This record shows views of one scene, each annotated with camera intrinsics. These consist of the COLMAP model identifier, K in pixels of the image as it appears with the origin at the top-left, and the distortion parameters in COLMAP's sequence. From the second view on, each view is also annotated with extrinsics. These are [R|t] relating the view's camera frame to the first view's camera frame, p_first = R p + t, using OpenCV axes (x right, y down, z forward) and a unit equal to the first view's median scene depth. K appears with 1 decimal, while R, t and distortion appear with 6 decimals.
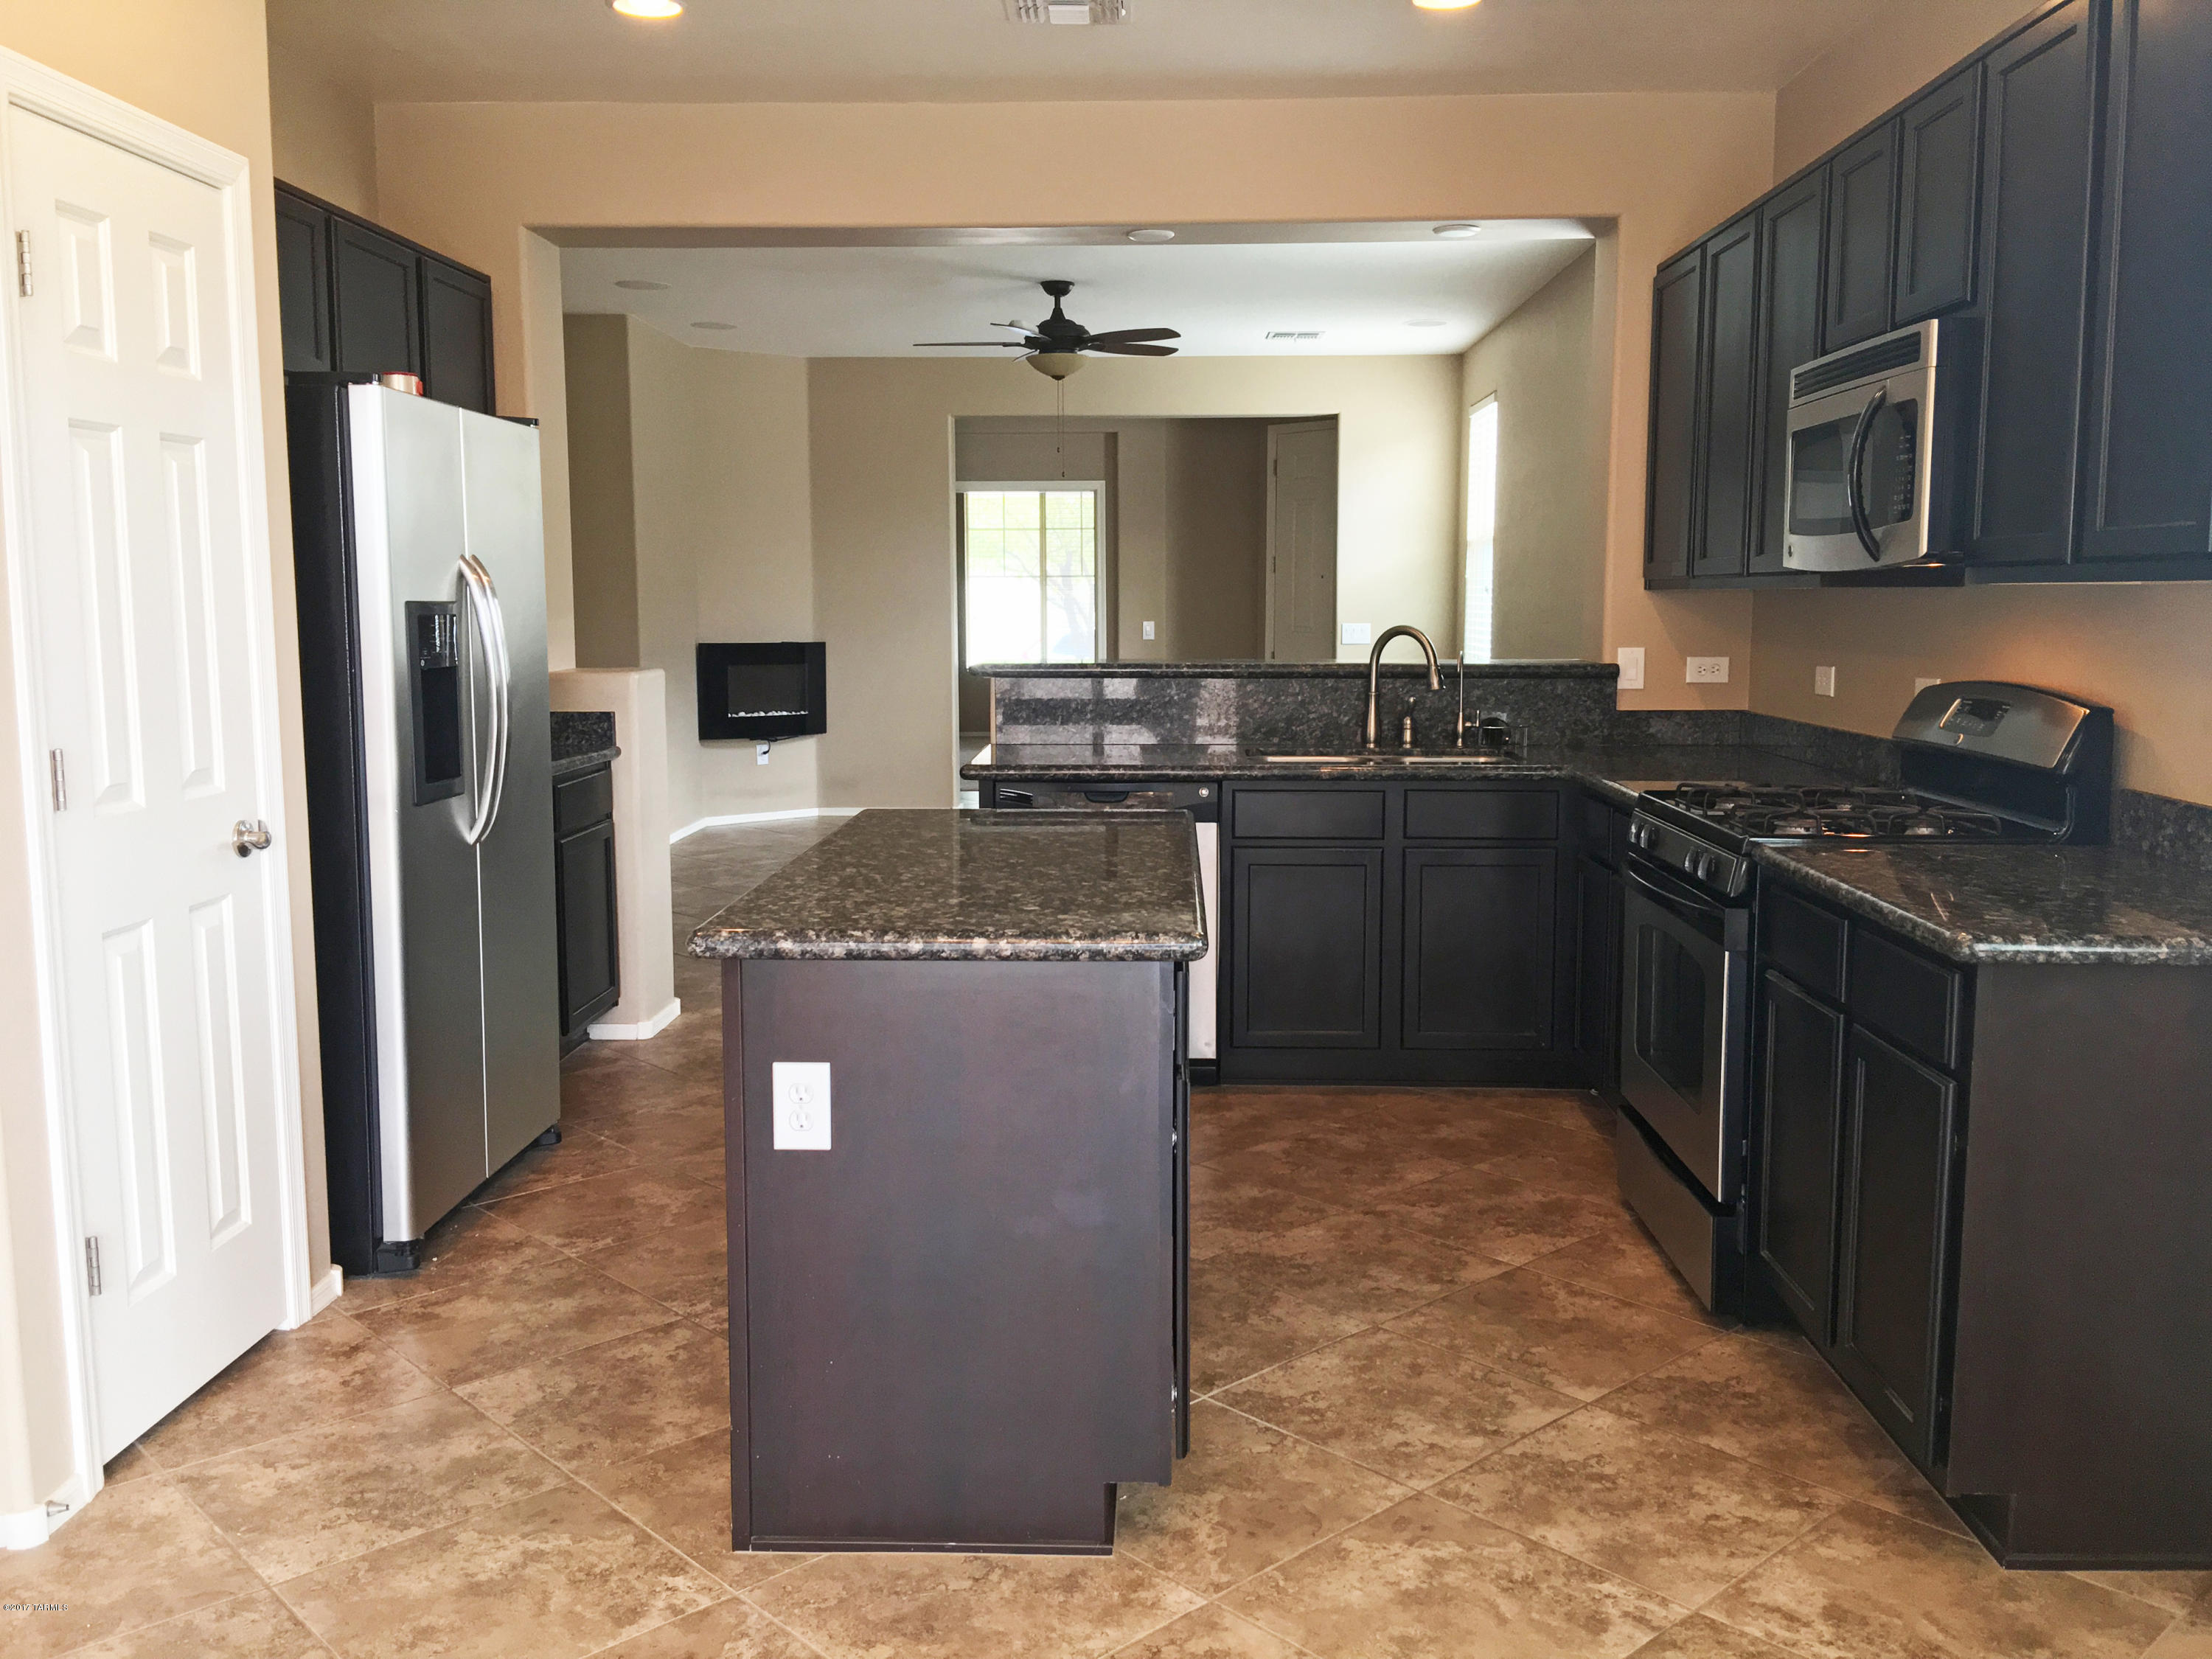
lens RADIAL K [[1867.9, 0, 1117.2], [0, 1867.9, 820.7], [0, 0, 1]] dist [0.092266, -0.156530]
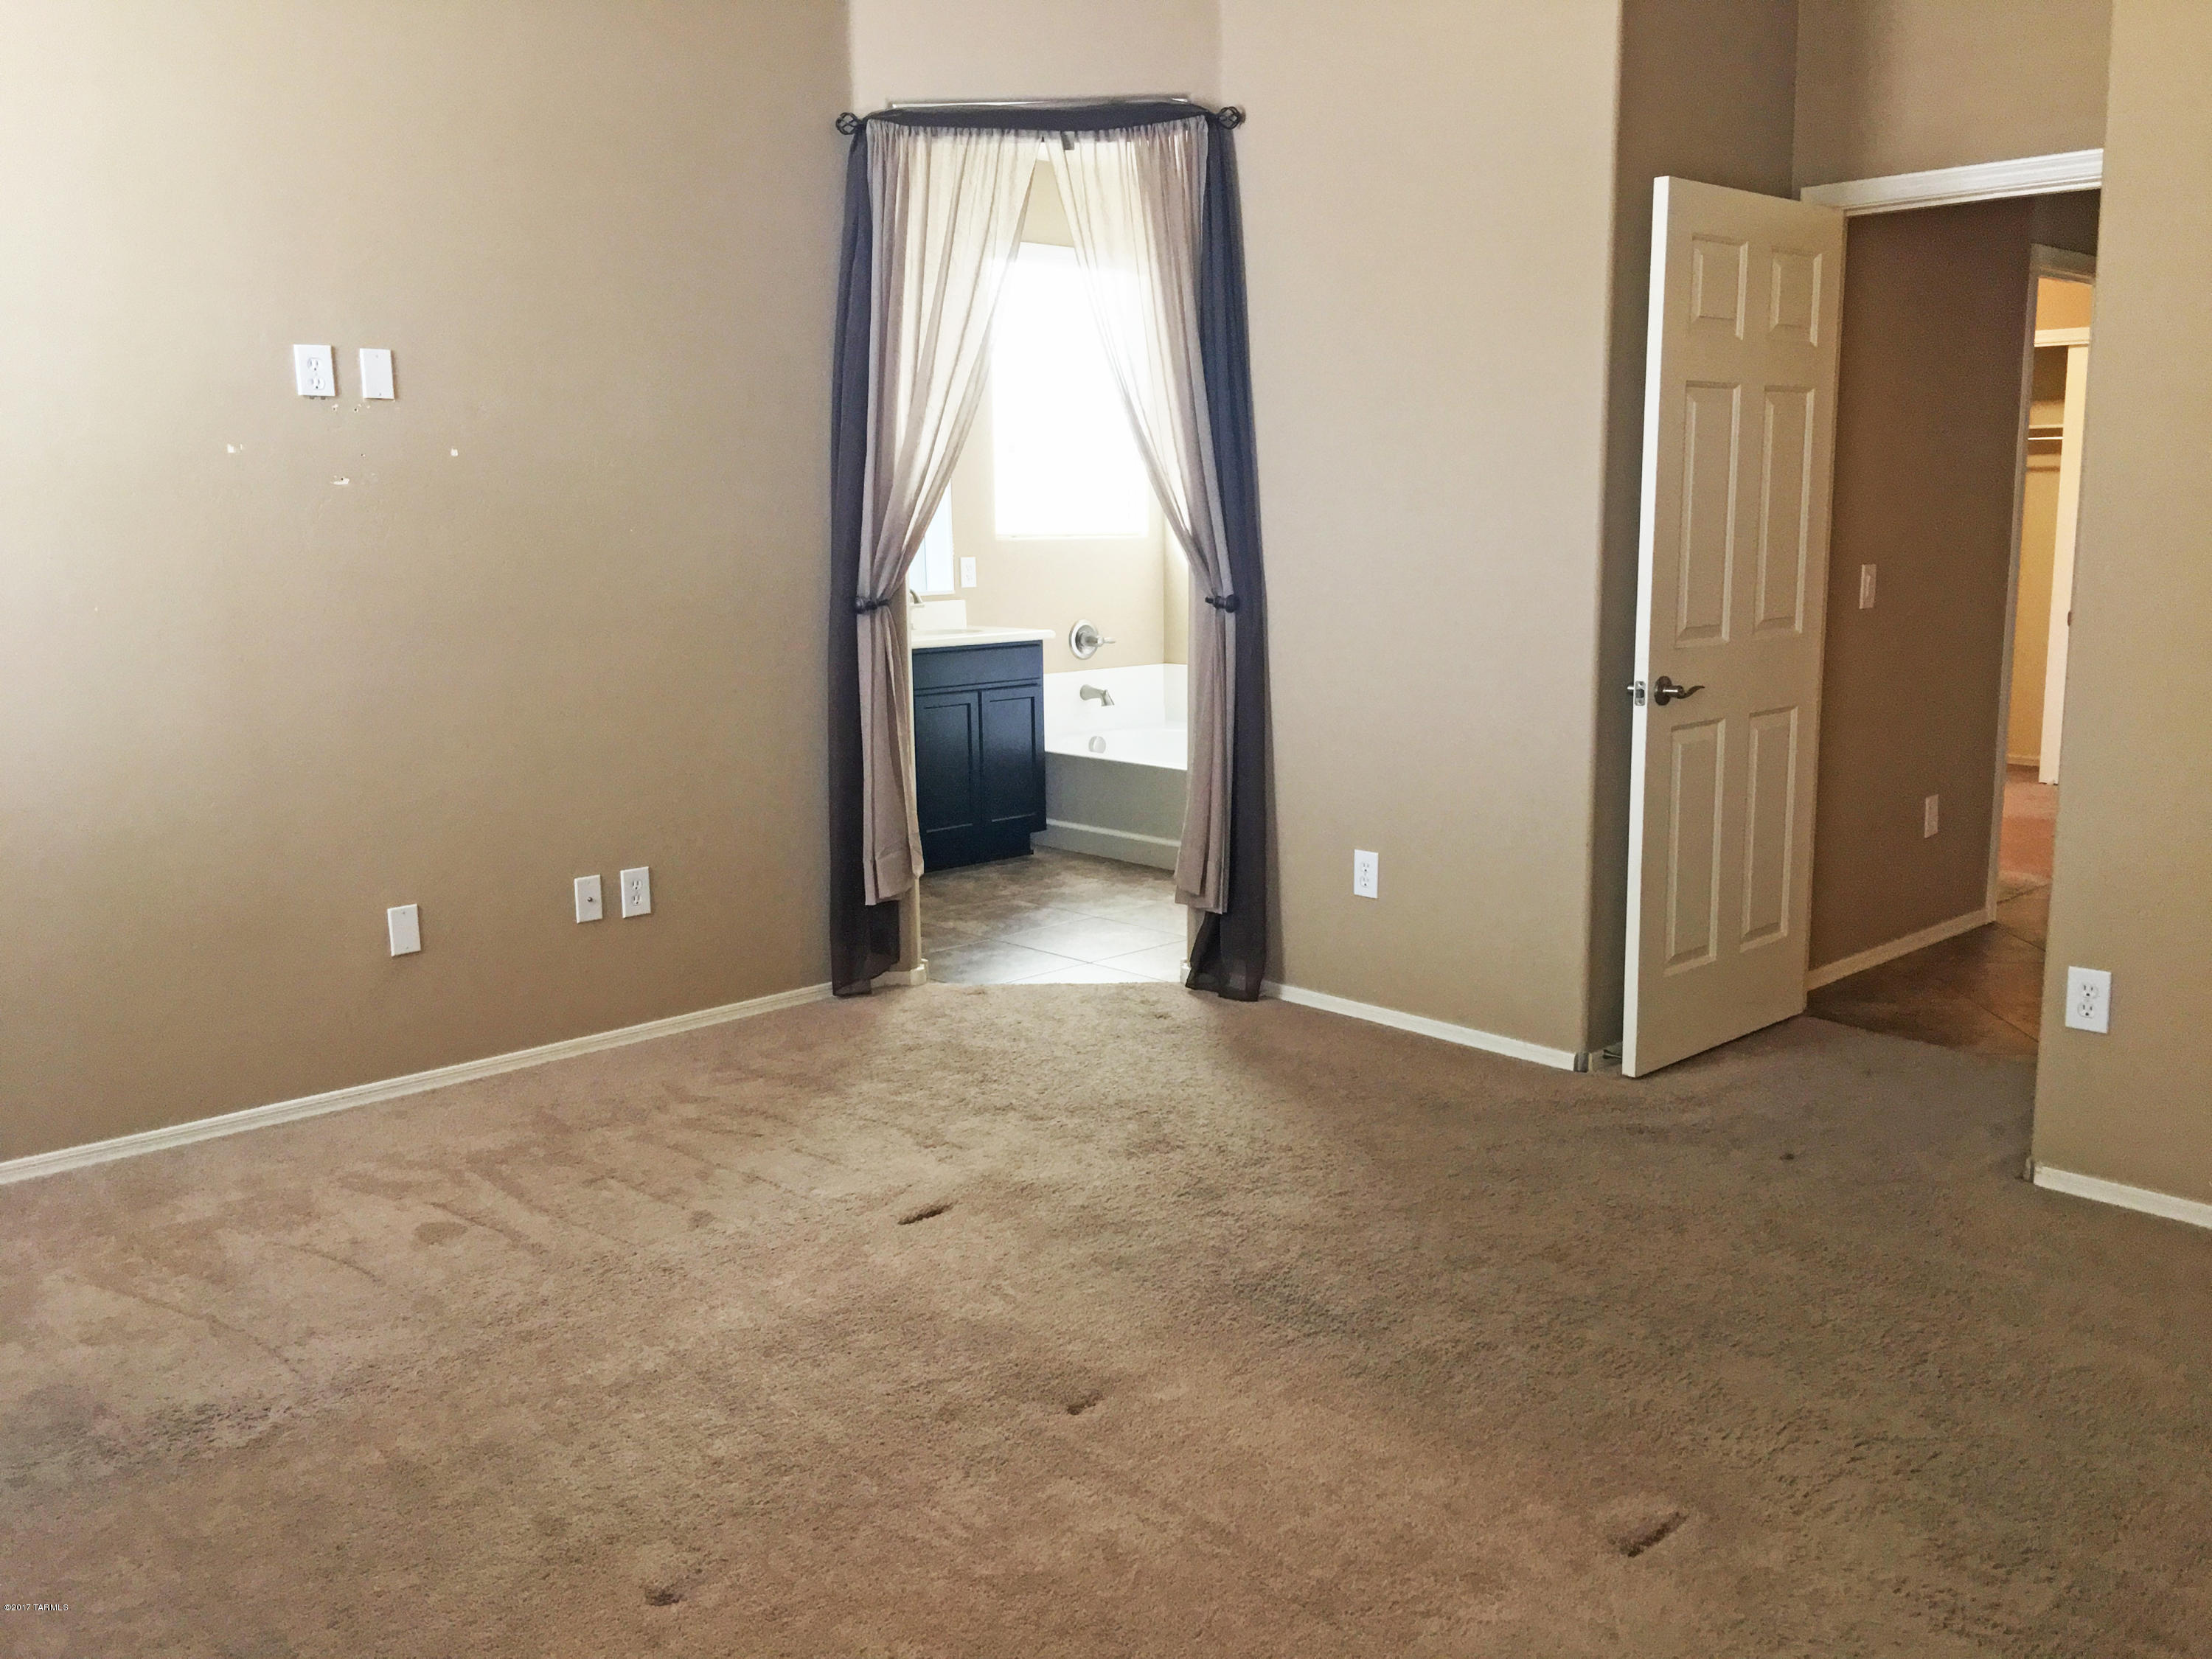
lens RADIAL K [[1867.9, 0, 1117.2], [0, 1867.9, 820.7], [0, 0, 1]] dist [0.092266, -0.156530]
pose [[0.817226, 0.087692, -0.569607, -0.043212], [-0.058718, 0.995882, 0.069073, 0.049518], [0.573318, -0.023003, 0.819010, -0.417029]]
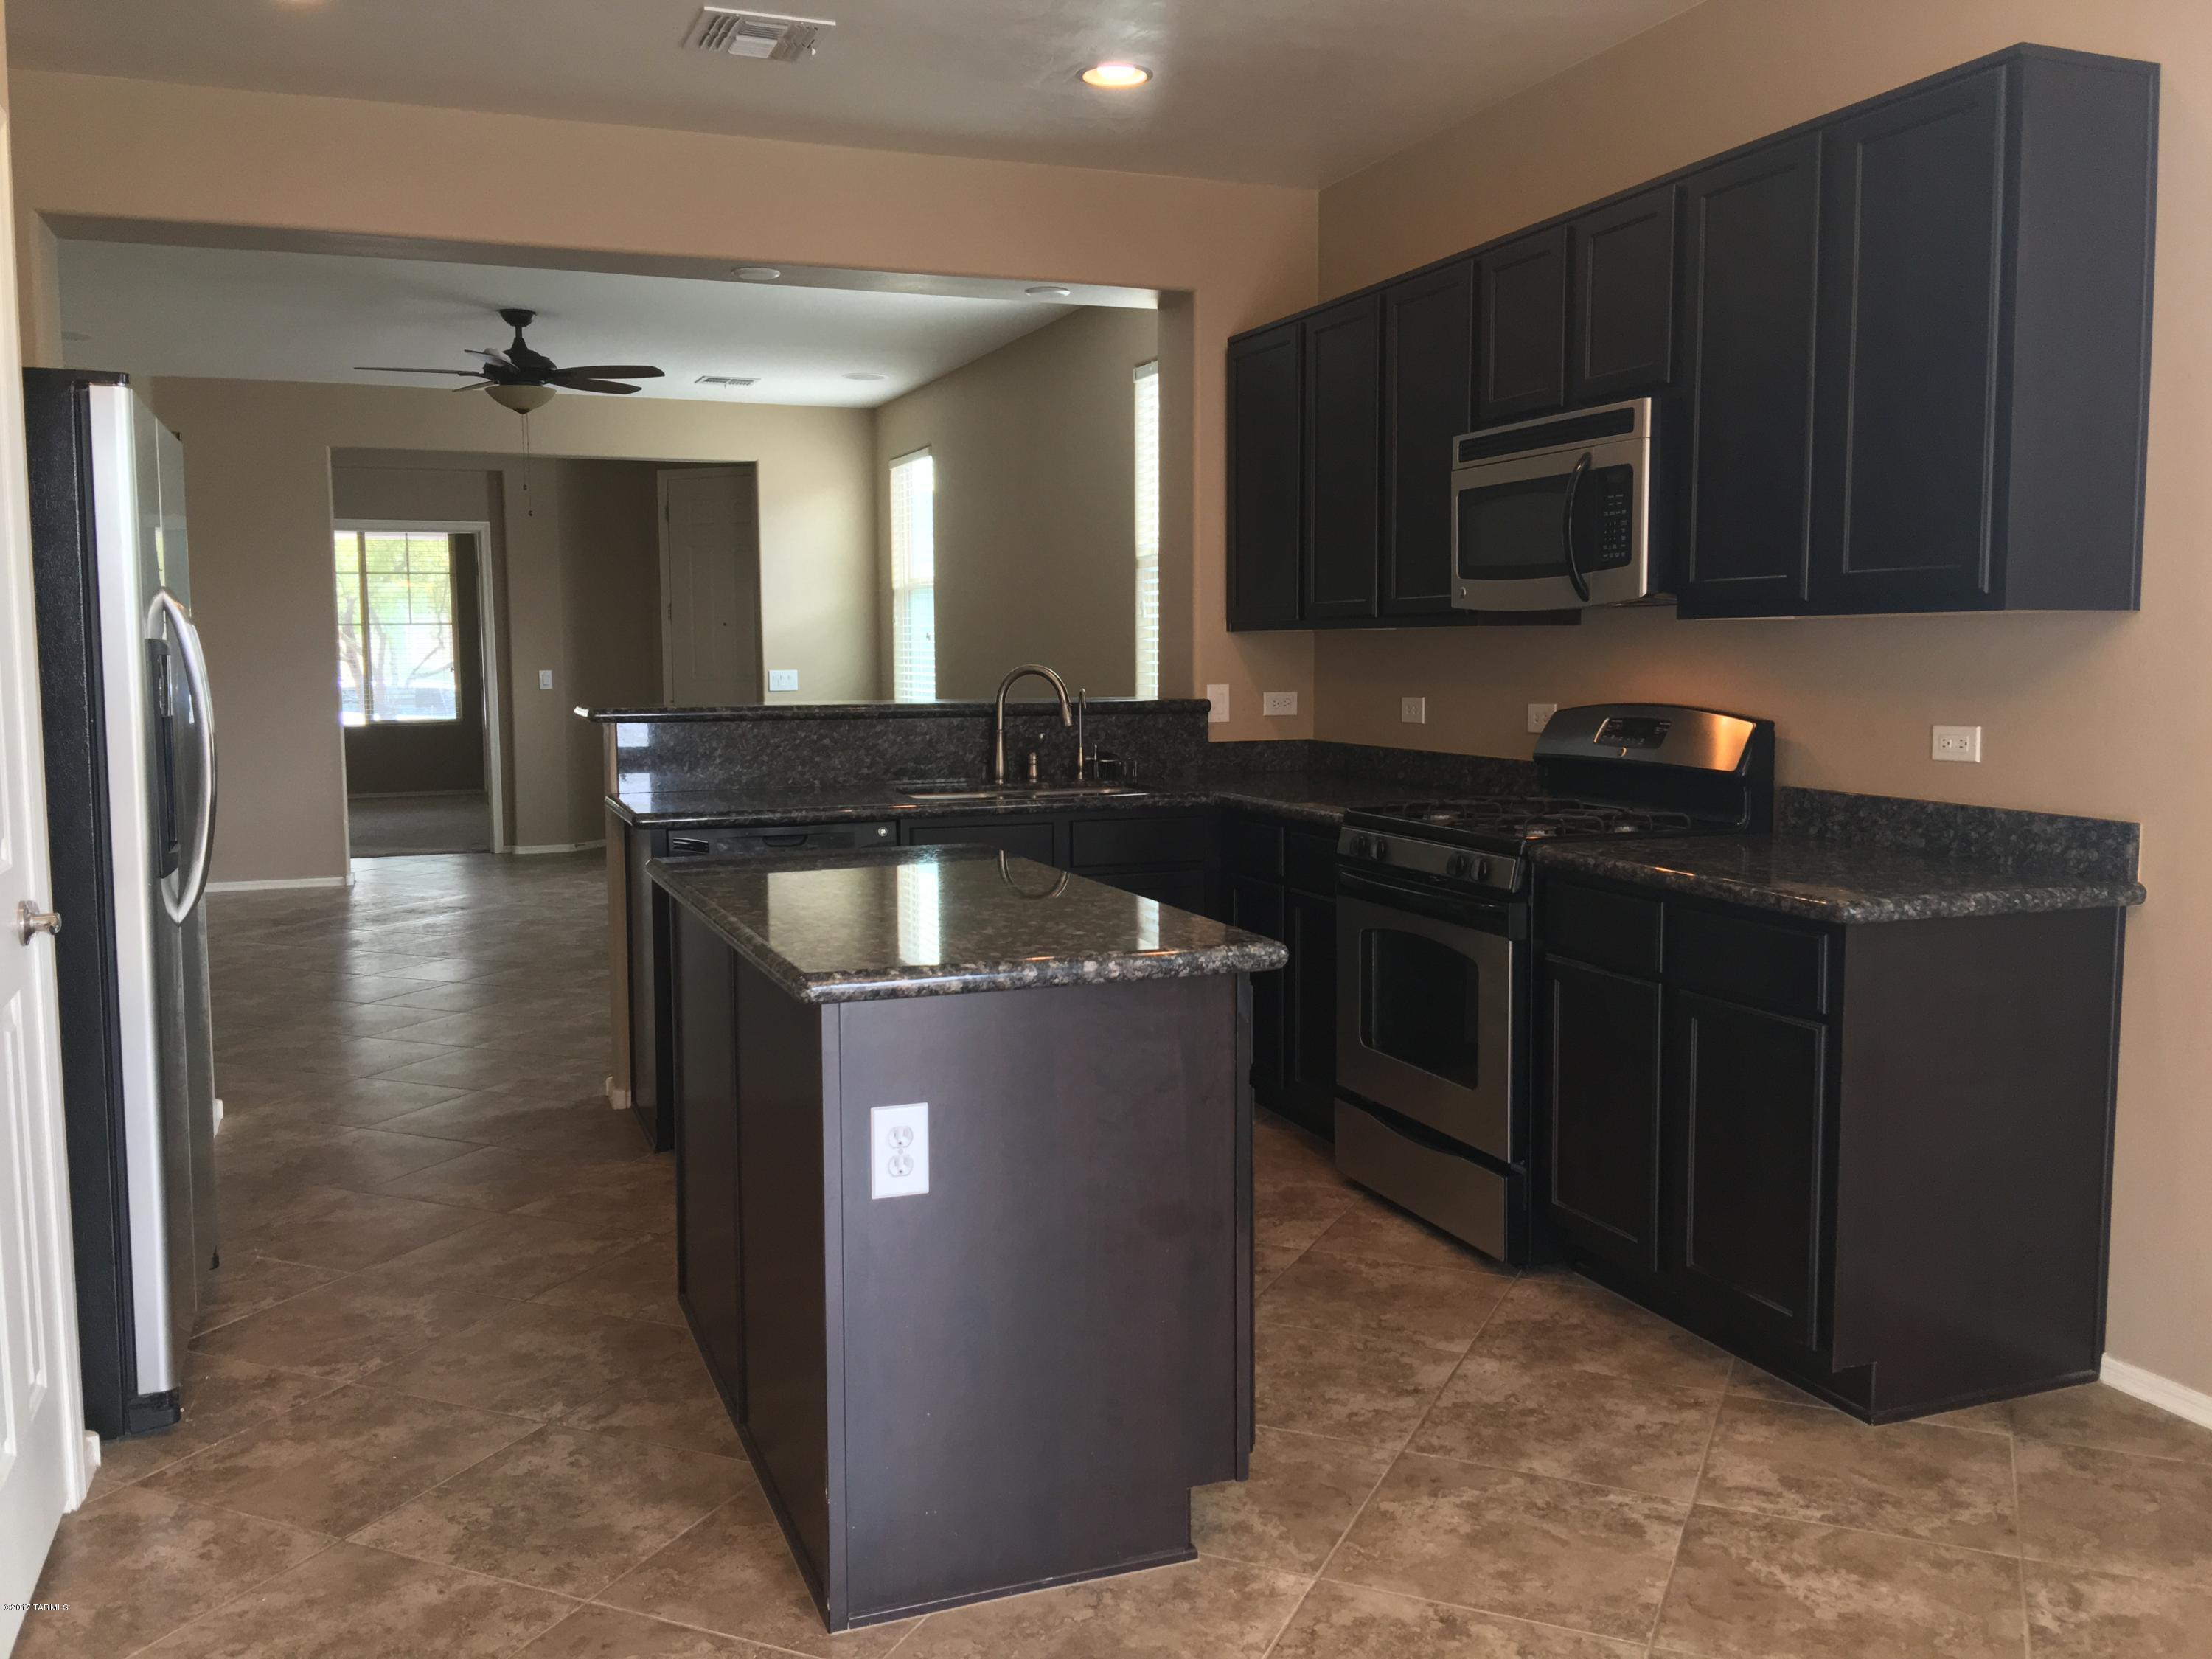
lens RADIAL K [[1859.7, 0, 1118.2], [0, 1859.7, 819.9], [0, 0, 1]] dist [0.093779, -0.160003]
pose [[0.919819, -0.041234, 0.390170, -0.326573], [0.052071, 0.998495, -0.017234, 0.003323], [-0.388872, 0.036169, 0.920582, 0.048782]]
